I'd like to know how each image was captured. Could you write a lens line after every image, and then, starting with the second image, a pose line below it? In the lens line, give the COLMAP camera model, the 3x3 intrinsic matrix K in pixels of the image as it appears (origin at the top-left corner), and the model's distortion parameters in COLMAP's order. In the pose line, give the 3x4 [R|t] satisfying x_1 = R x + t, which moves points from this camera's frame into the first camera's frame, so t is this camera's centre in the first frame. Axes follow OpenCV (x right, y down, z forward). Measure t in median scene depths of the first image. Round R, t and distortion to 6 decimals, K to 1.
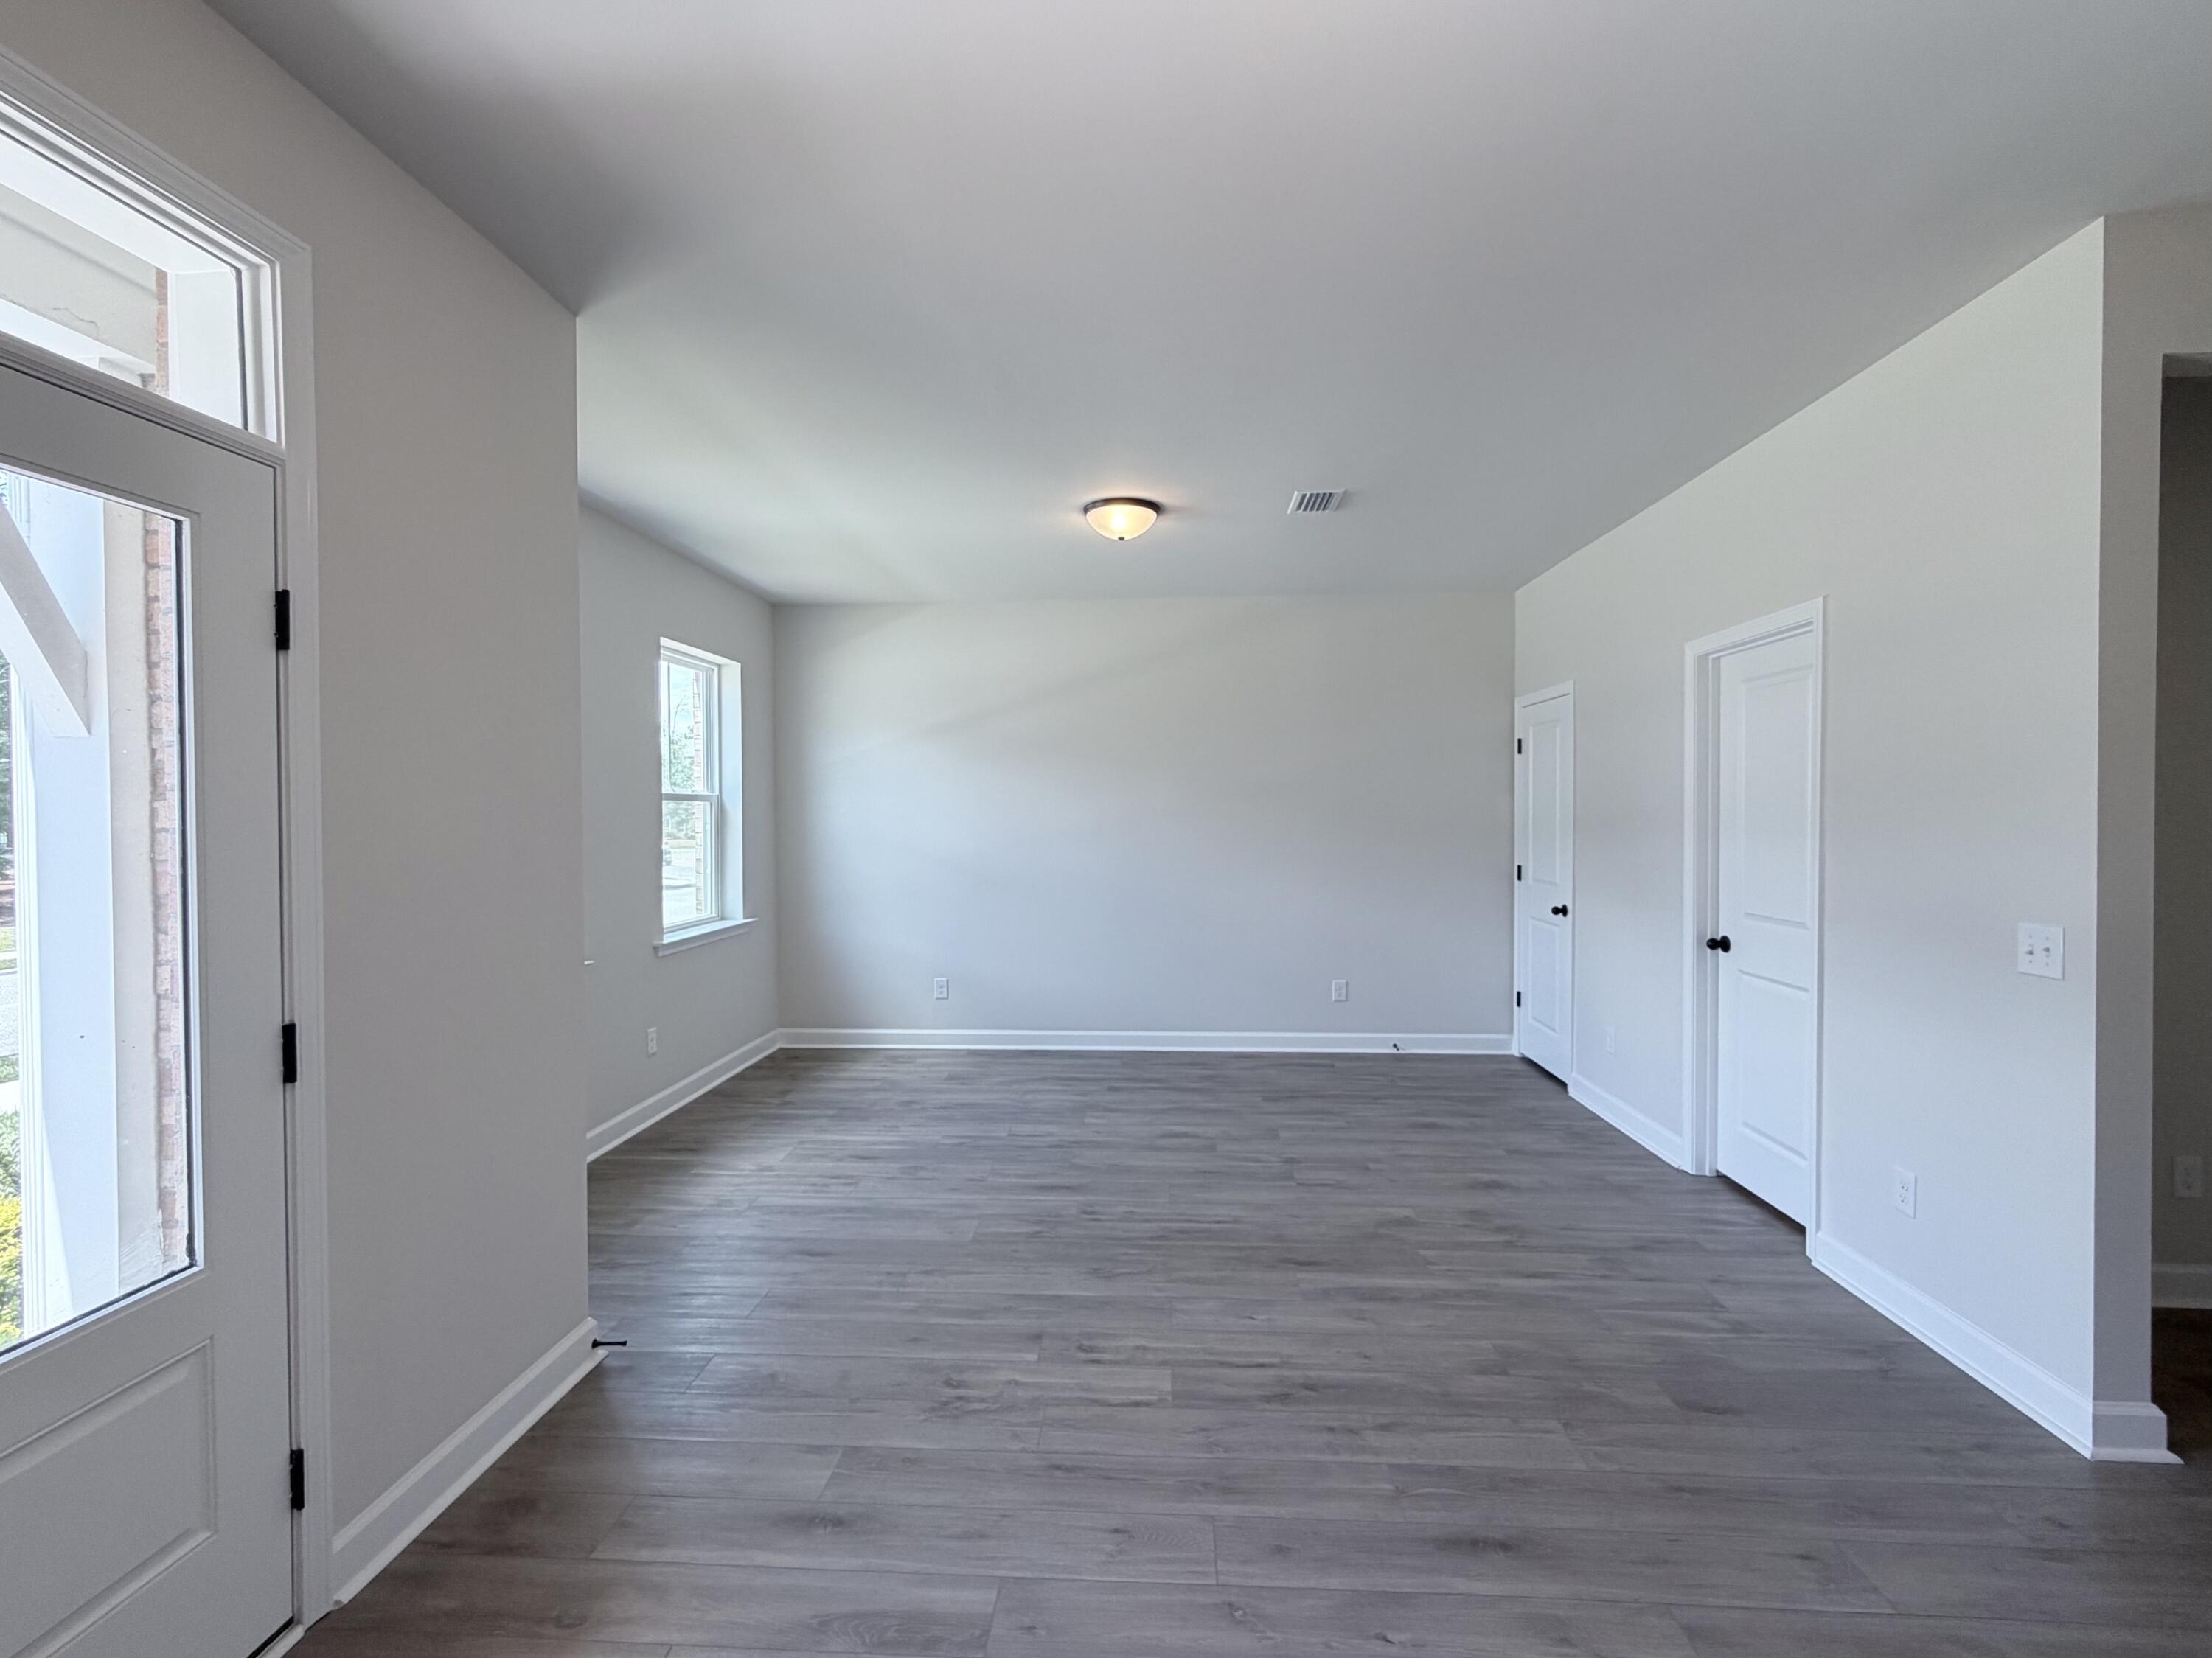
lens RADIAL K [[987.6, 0, 1106.0], [0, 987.6, 829.0], [0, 0, 1]] dist [-0.001367, -0.000294]
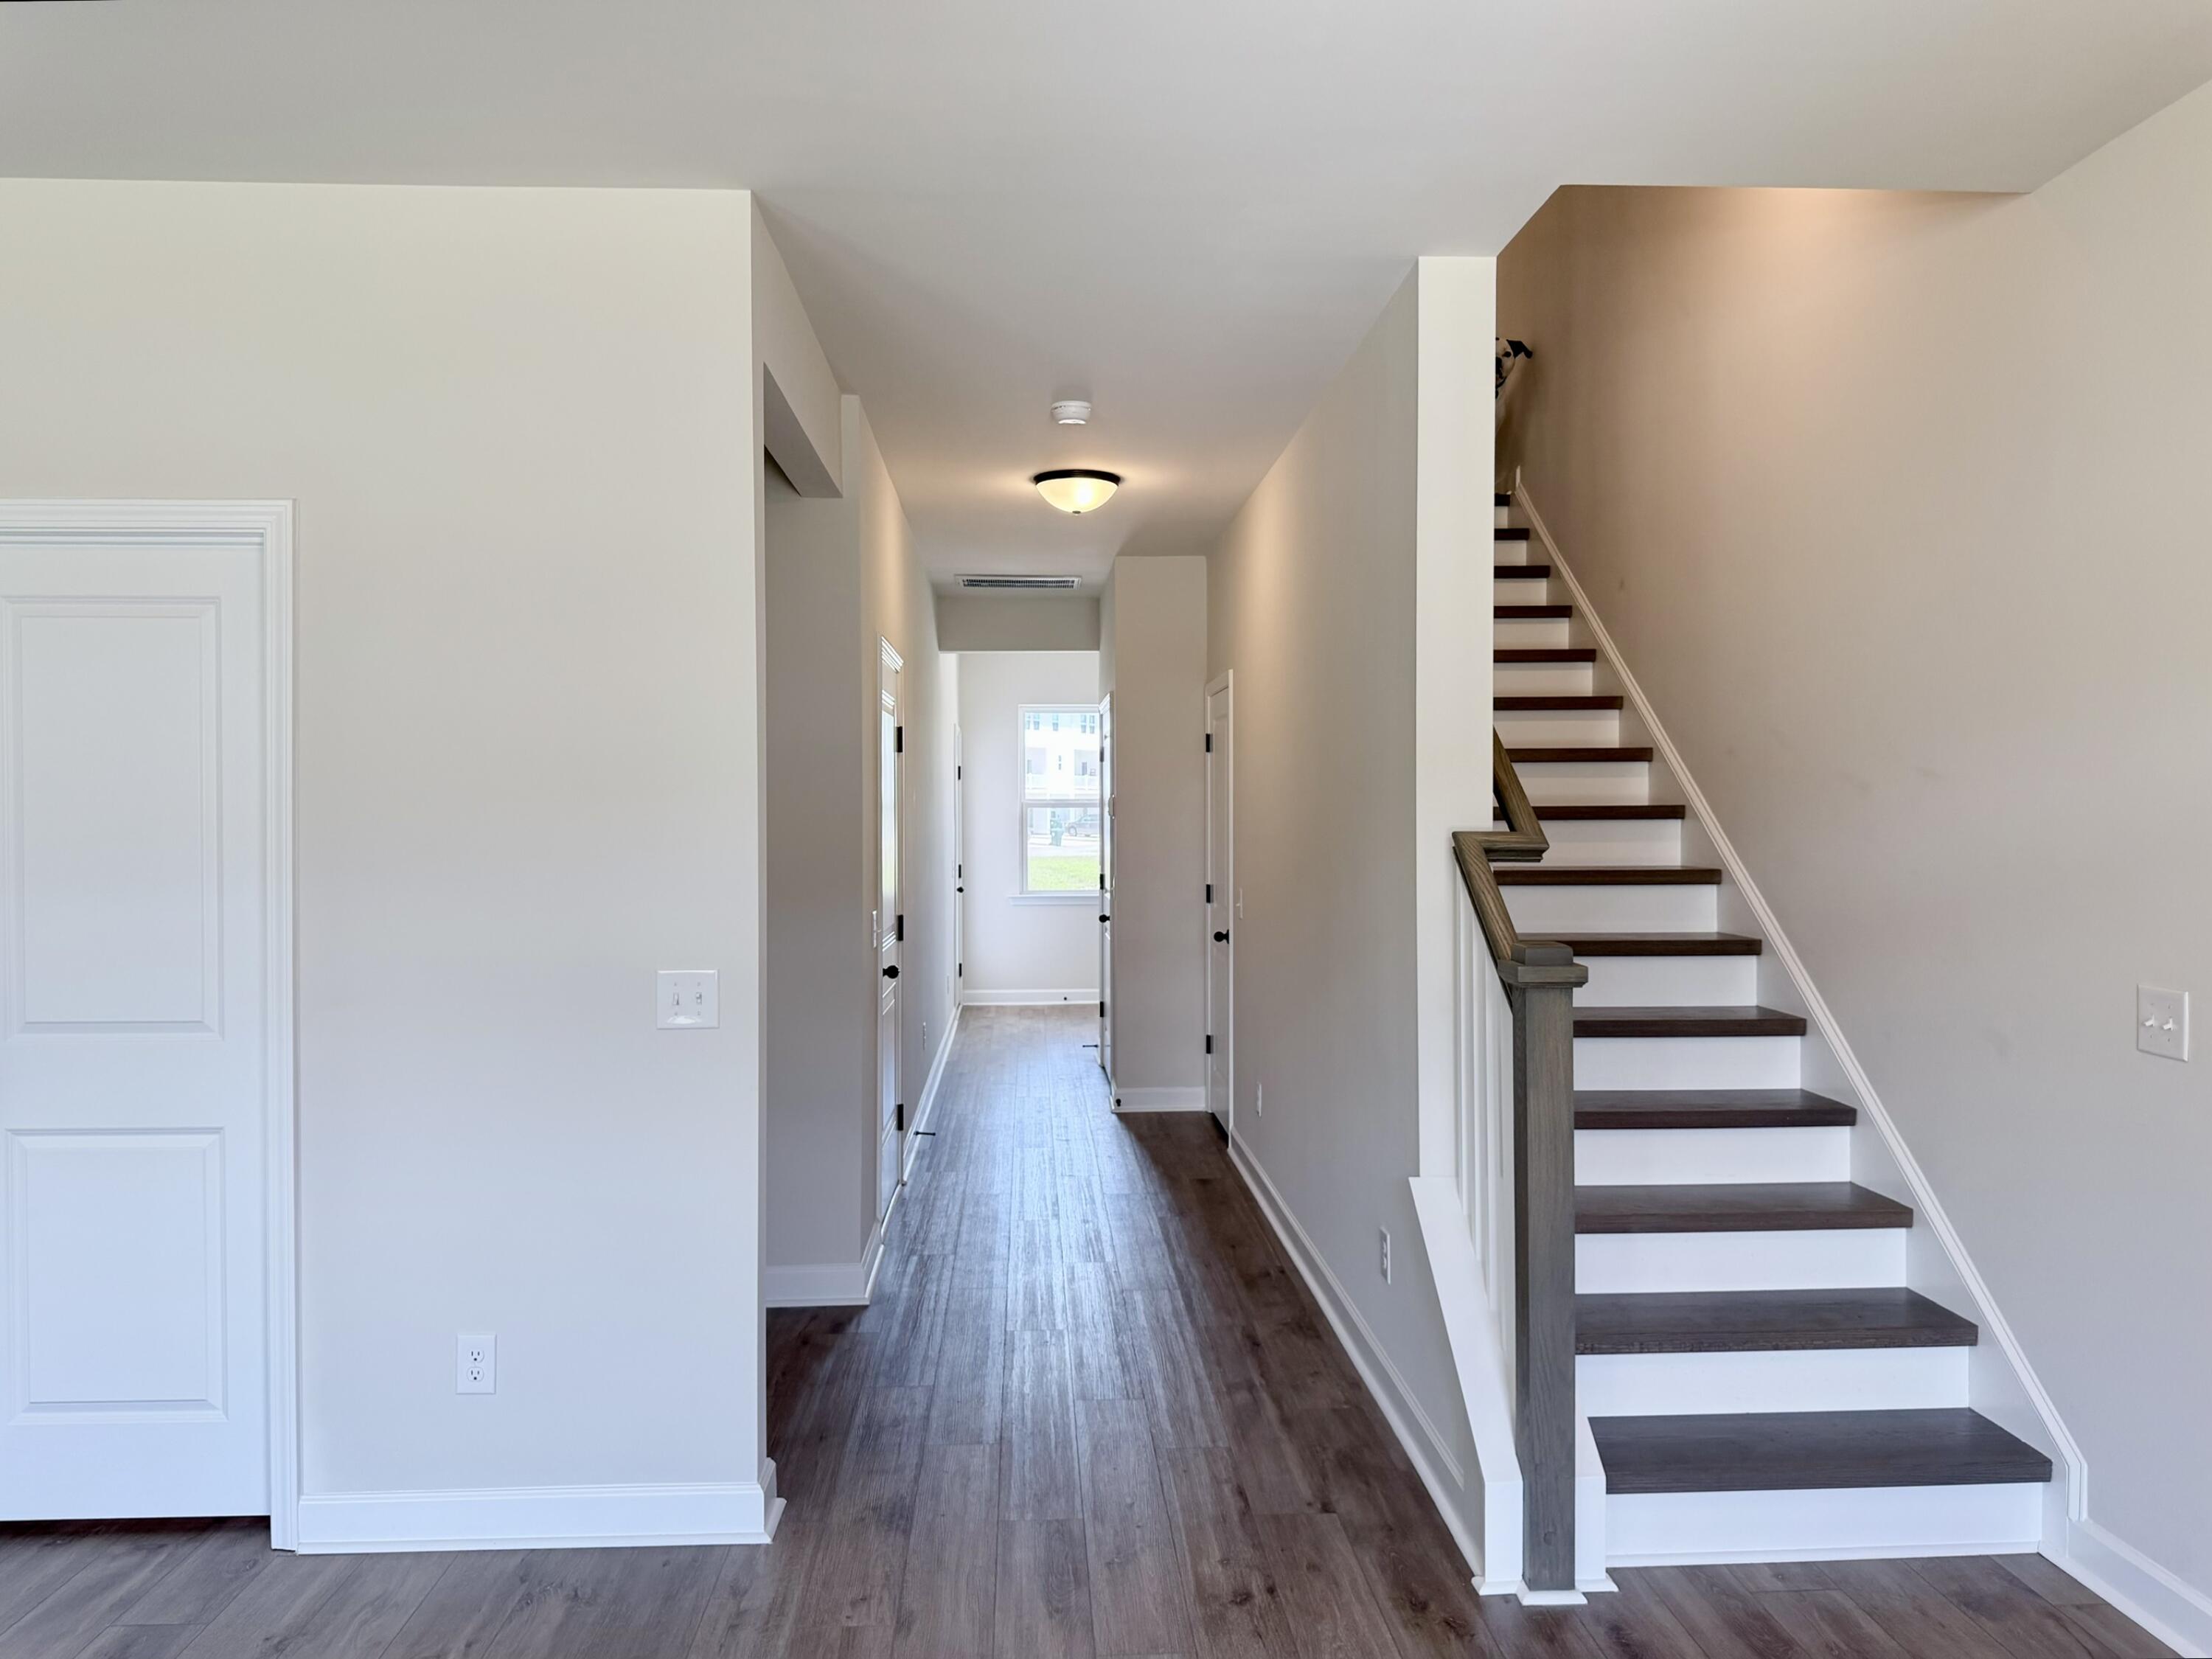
lens RADIAL K [[1562.4, 0, 1108.0], [0, 1562.4, 816.3], [0, 0, 1]] dist [0.056564, -0.048782]
pose [[-0.109414, -0.001386, 0.993995, -0.269297], [0.017817, 0.999836, 0.003355, -0.020253], [-0.993837, 0.018077, -0.109371, 0.446460]]
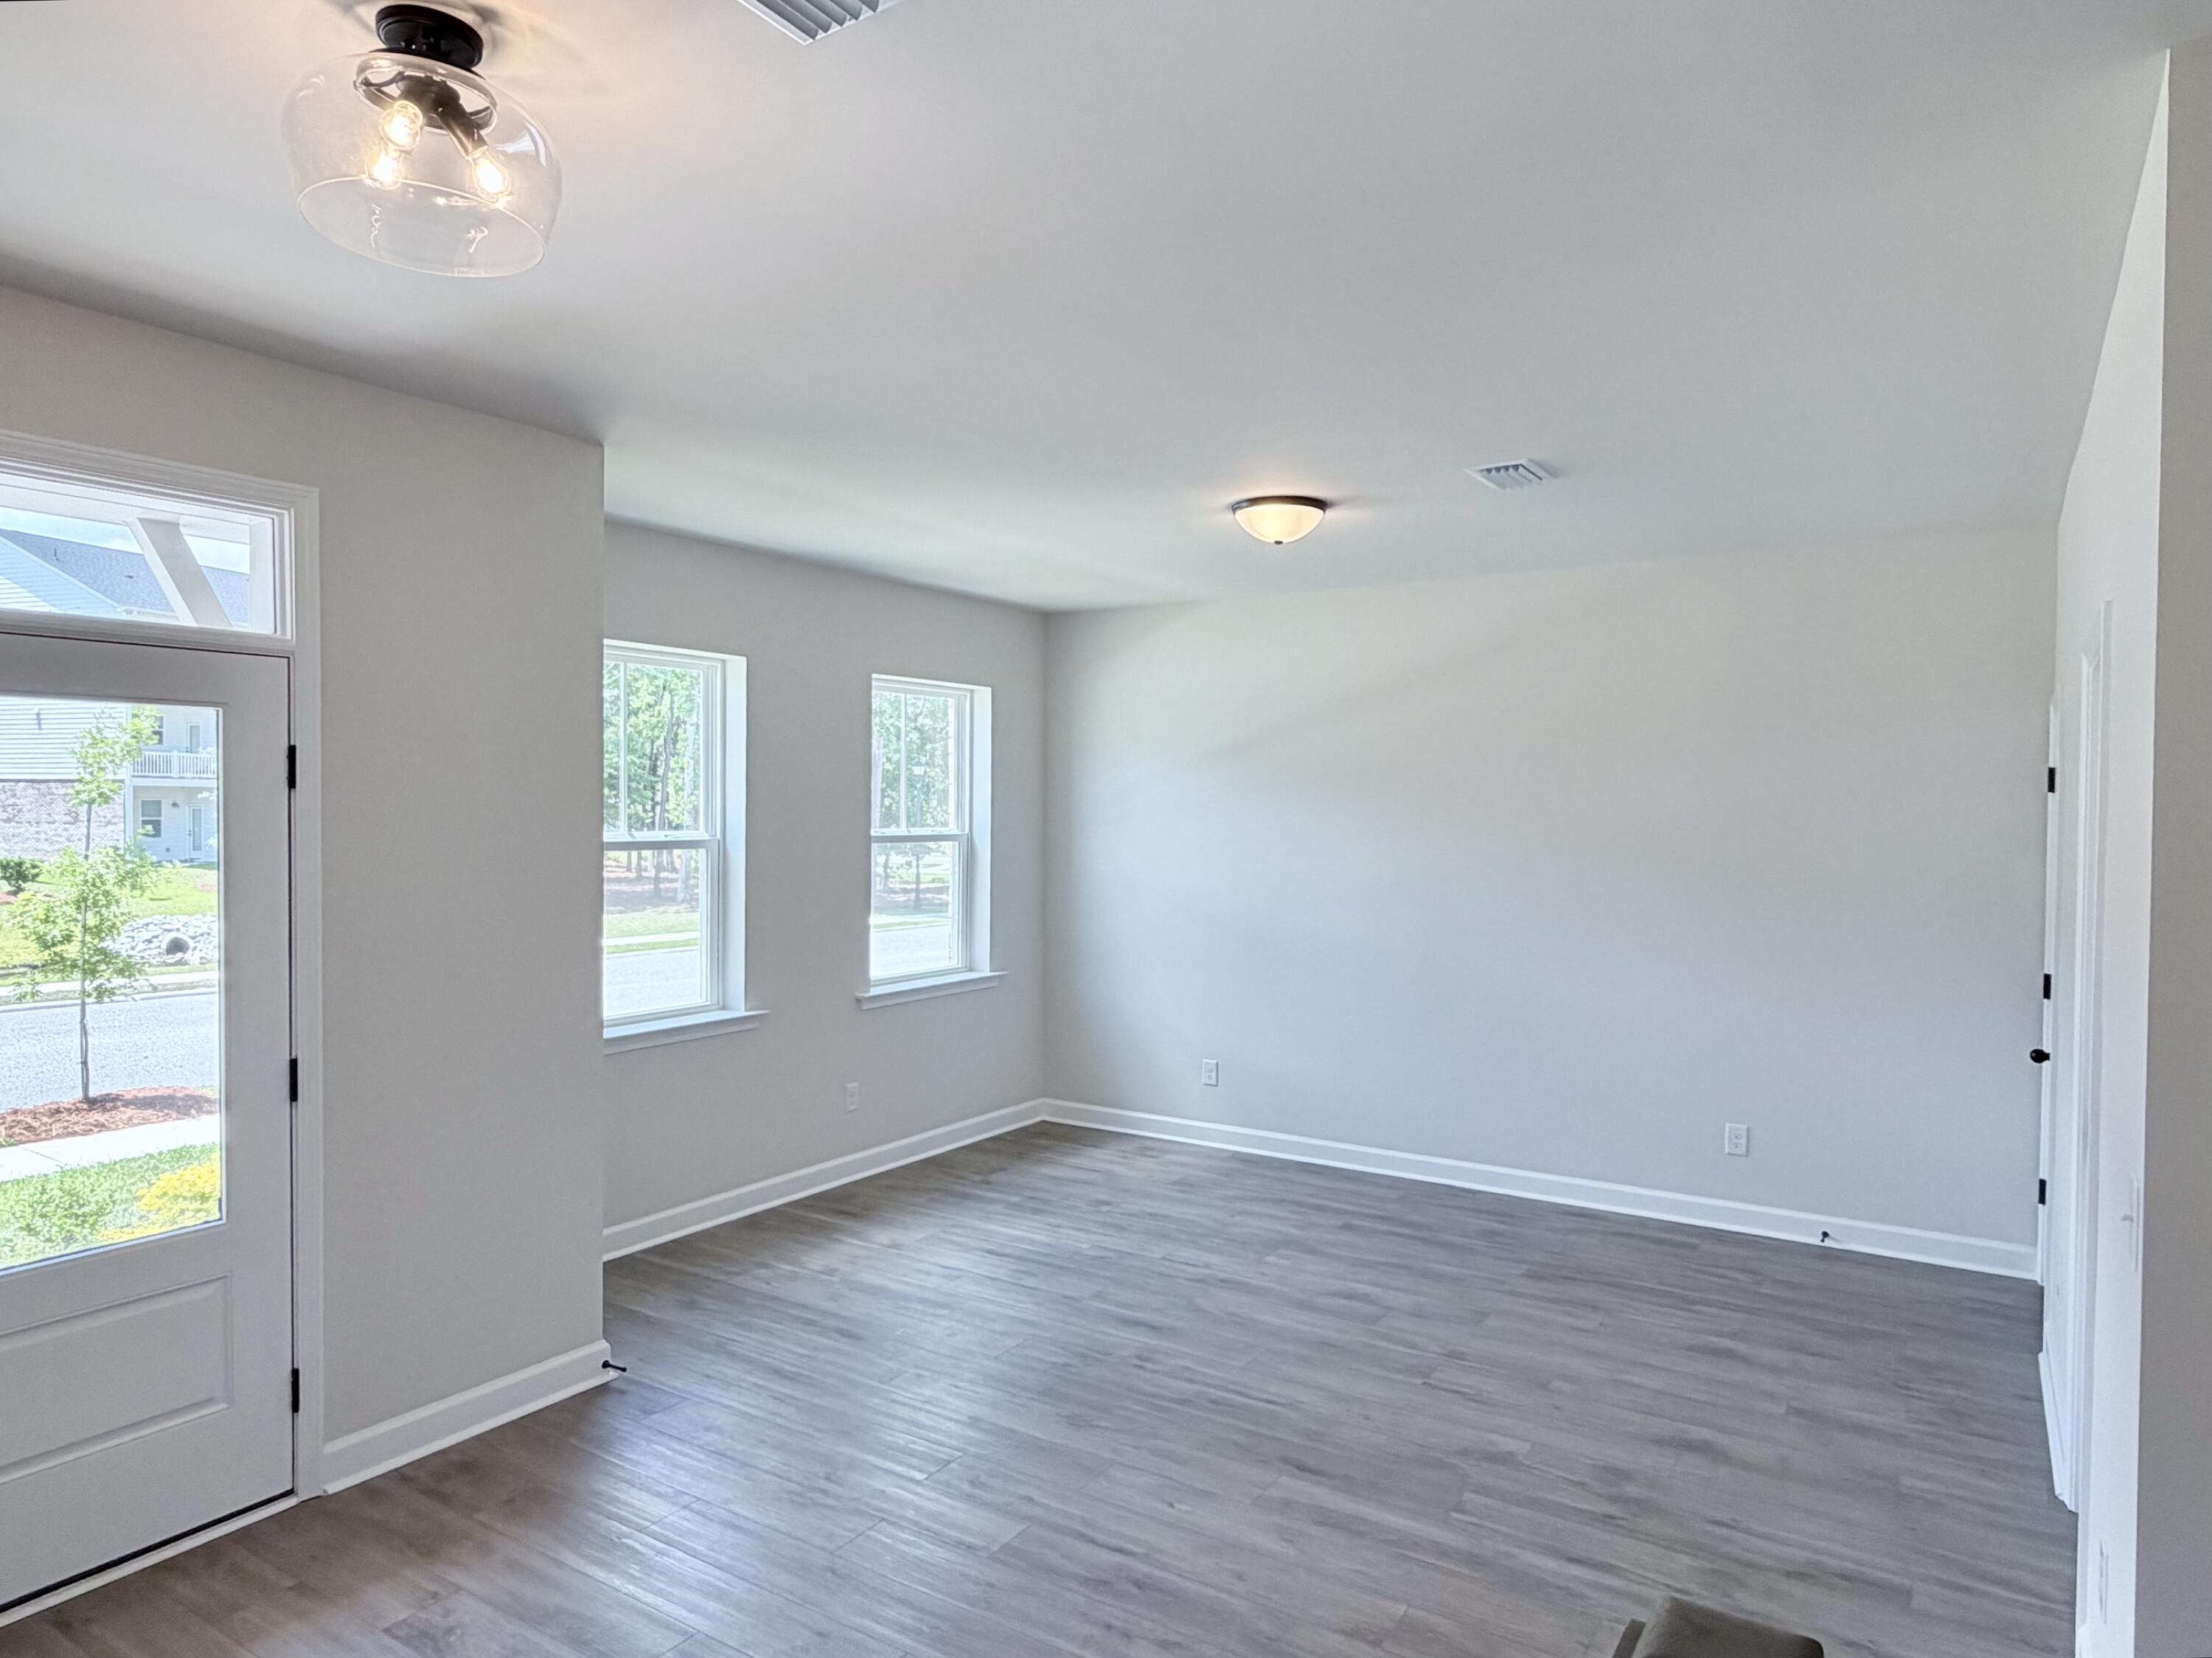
lens RADIAL K [[1370.2, 0, 1103.2], [0, 1370.2, 834.0], [0, 0, 1]] dist [-0.002572, 0.001583]
pose [[0.868716, 0.022641, -0.494793, 0.454906], [-0.020336, 0.999743, 0.010043, -0.066218], [0.494893, 0.001337, 0.868953, -0.042978]]
